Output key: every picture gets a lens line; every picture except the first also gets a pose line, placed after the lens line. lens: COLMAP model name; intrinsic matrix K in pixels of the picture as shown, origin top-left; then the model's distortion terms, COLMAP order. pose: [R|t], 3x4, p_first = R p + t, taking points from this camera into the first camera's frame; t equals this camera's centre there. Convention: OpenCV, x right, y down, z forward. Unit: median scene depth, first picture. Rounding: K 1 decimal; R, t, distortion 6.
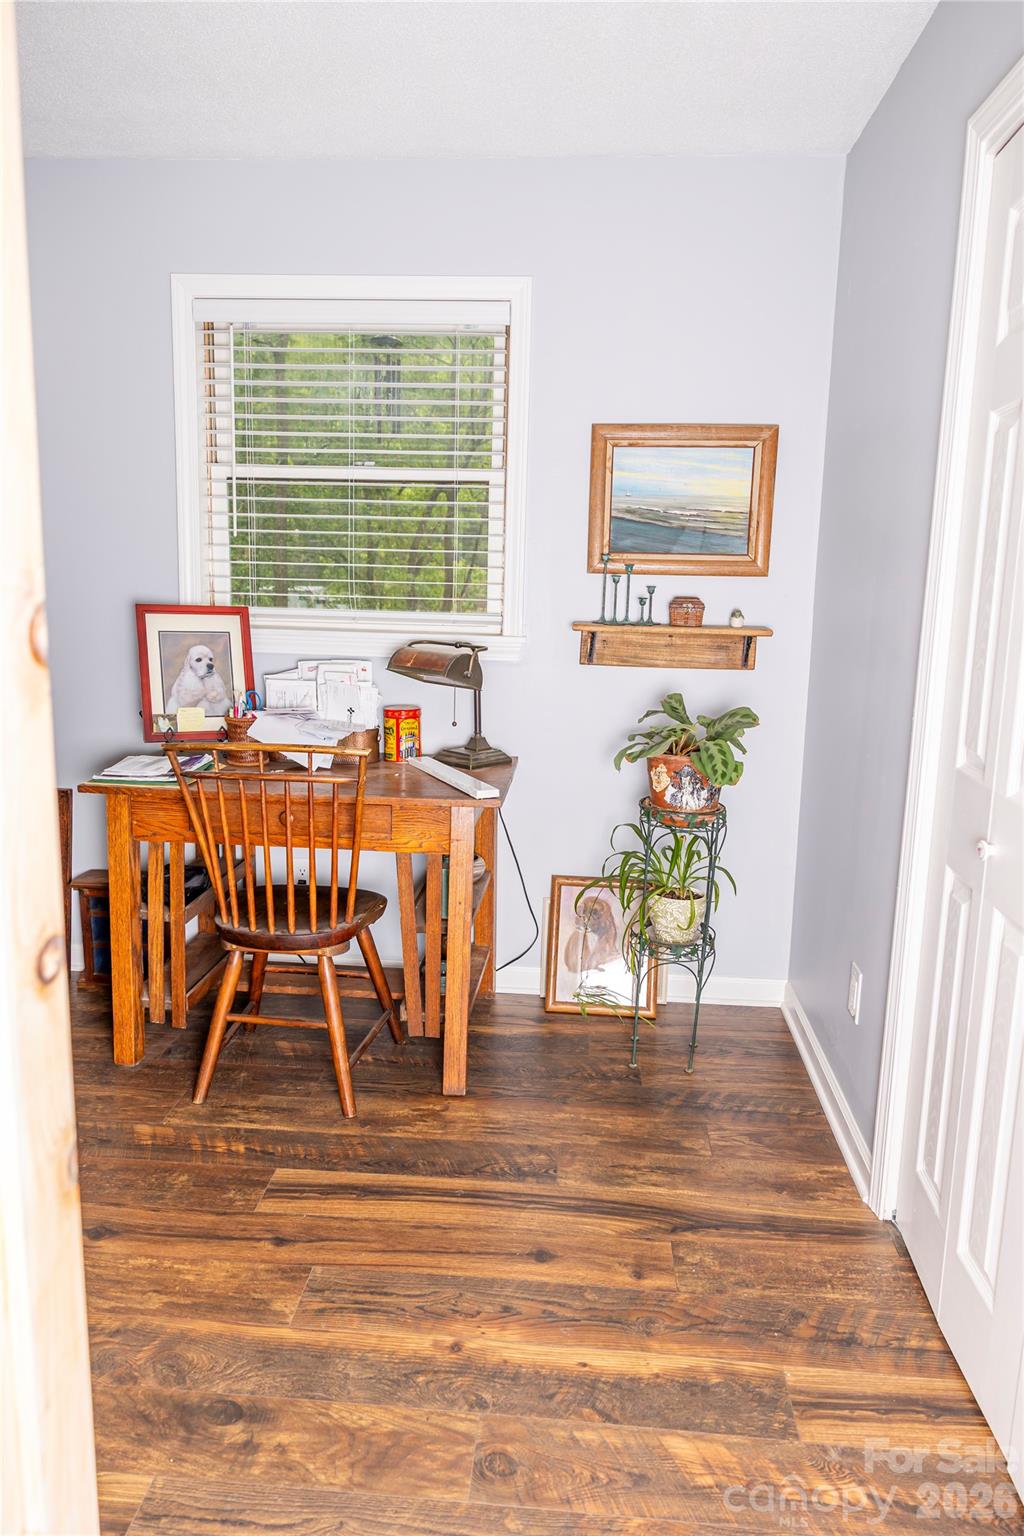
lens RADIAL K [[1024.8, 0, 510.9], [0, 1024.8, 763.0], [0, 0, 1]] dist [-0.000010, 0.000614]
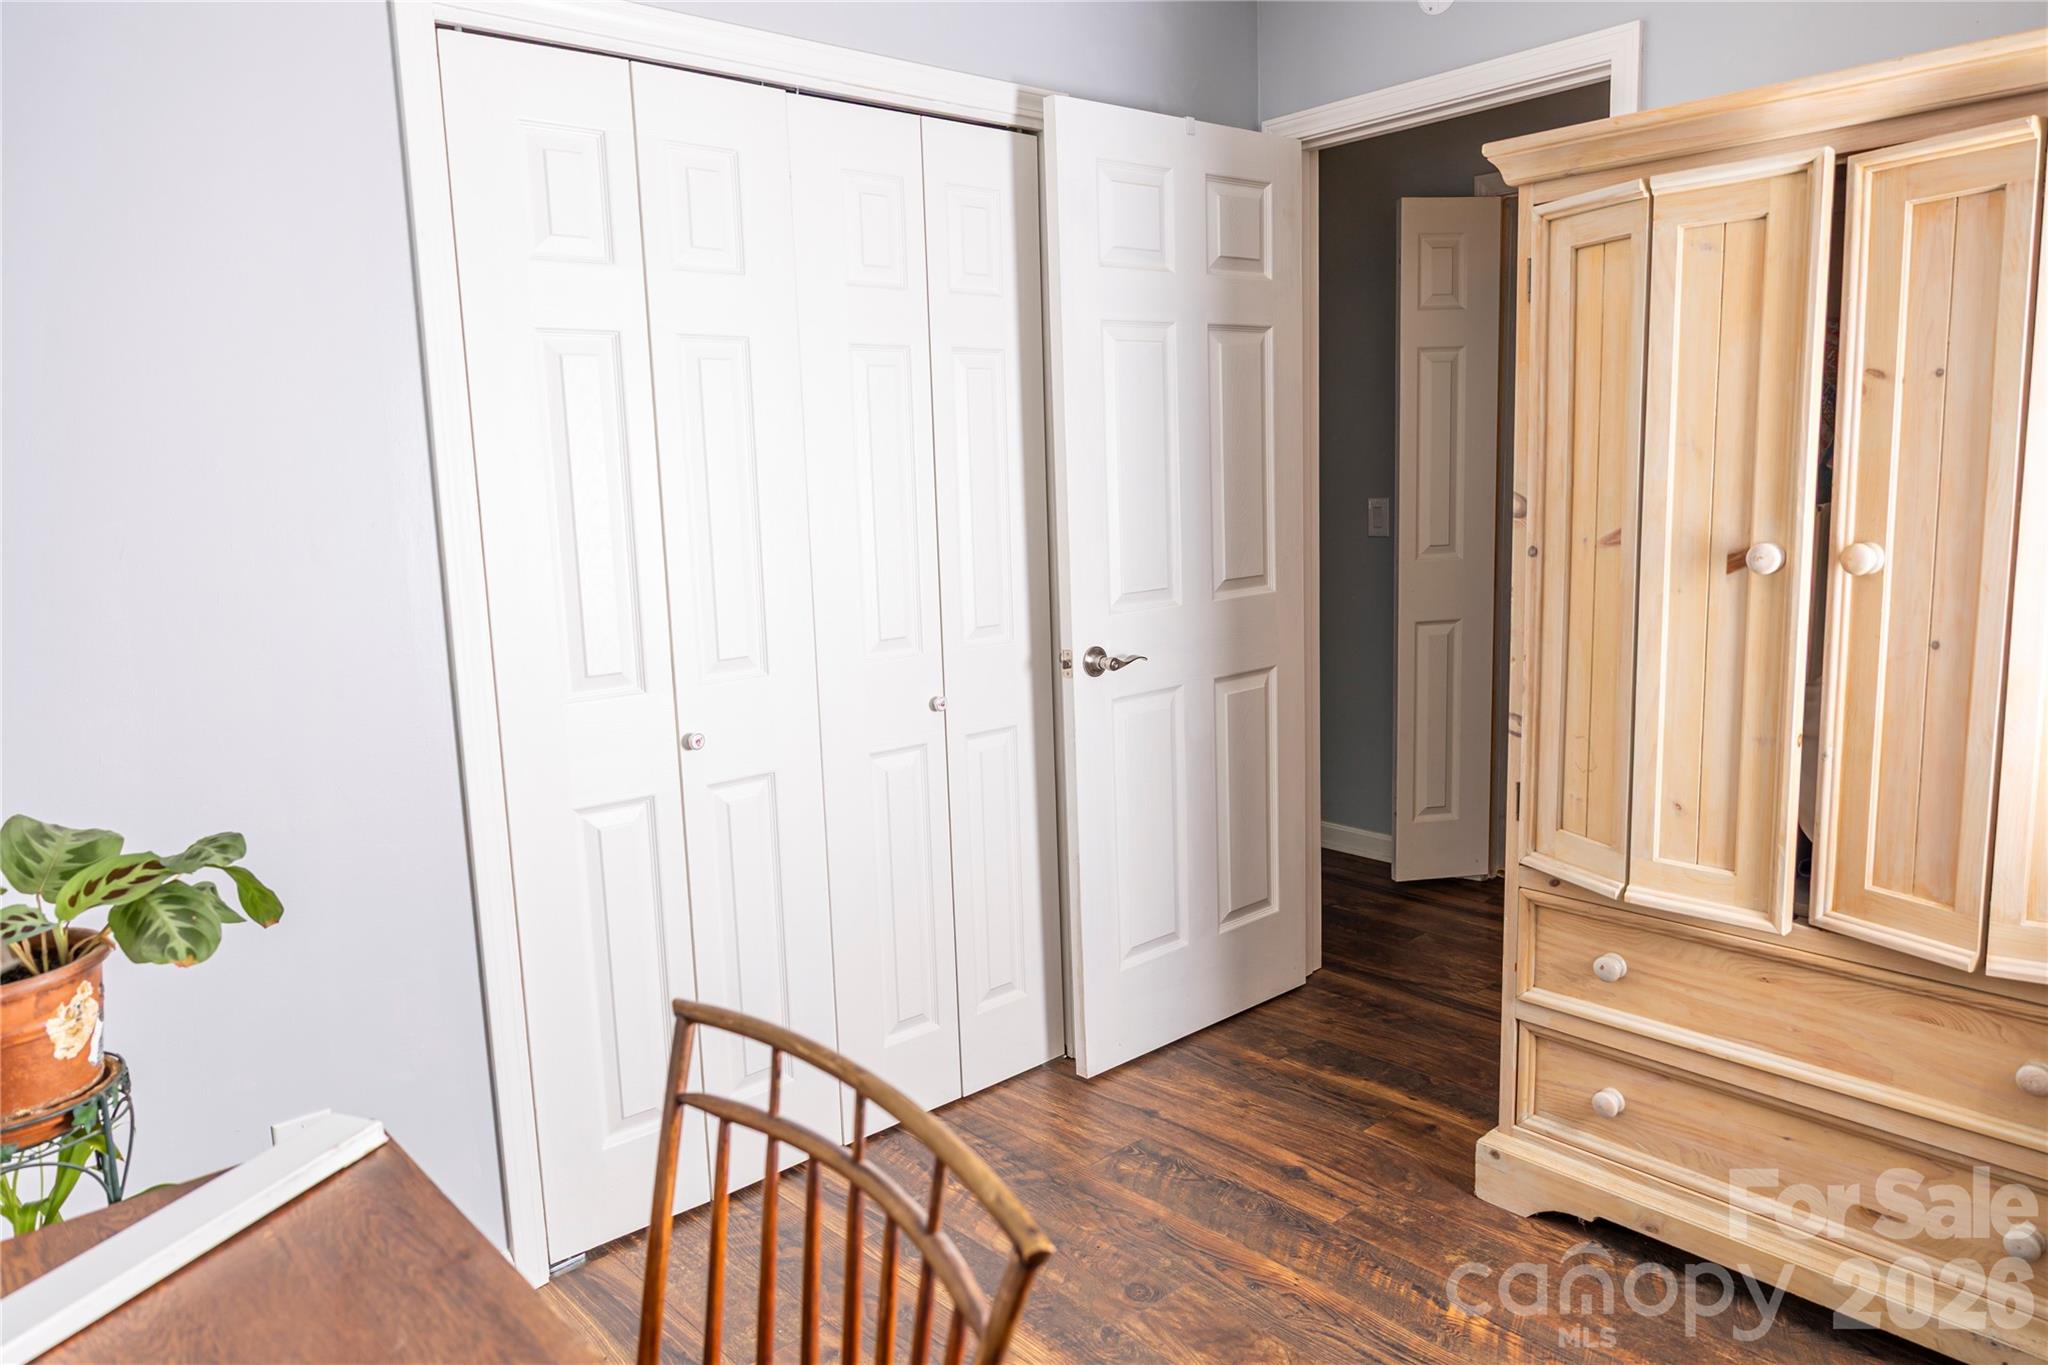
lens RADIAL K [[1366.4, 0, 1028.7], [0, 1366.4, 675.9], [0, 0, 1]] dist [-0.000010, 0.000614]
pose [[-0.720238, -0.105462, 0.685664, -0.595759], [0.137324, 0.947145, 0.289928, -0.267960], [-0.680000, 0.302975, -0.667687, 1.281056]]
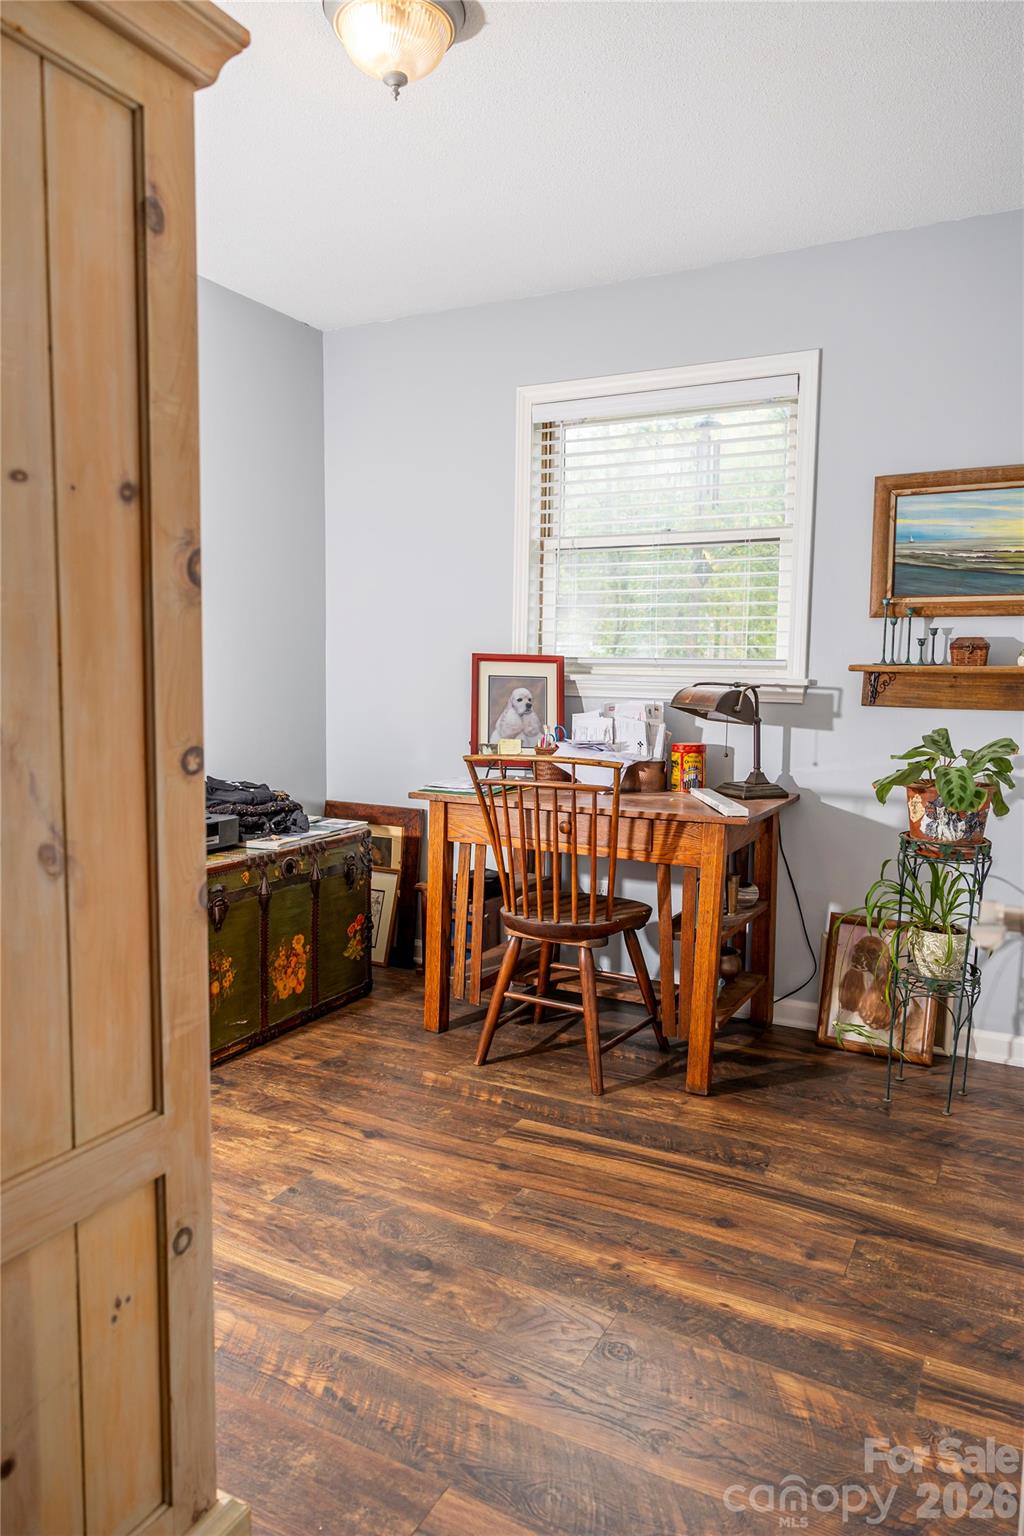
lens RADIAL K [[1024.8, 0, 510.9], [0, 1024.8, 763.0], [0, 0, 1]] dist [-0.000010, 0.000614]
pose [[0.916629, 0.026131, -0.398884, 0.217744], [-0.062876, 0.994865, -0.079314, 0.090525], [0.394763, 0.097781, 0.913565, -0.105258]]
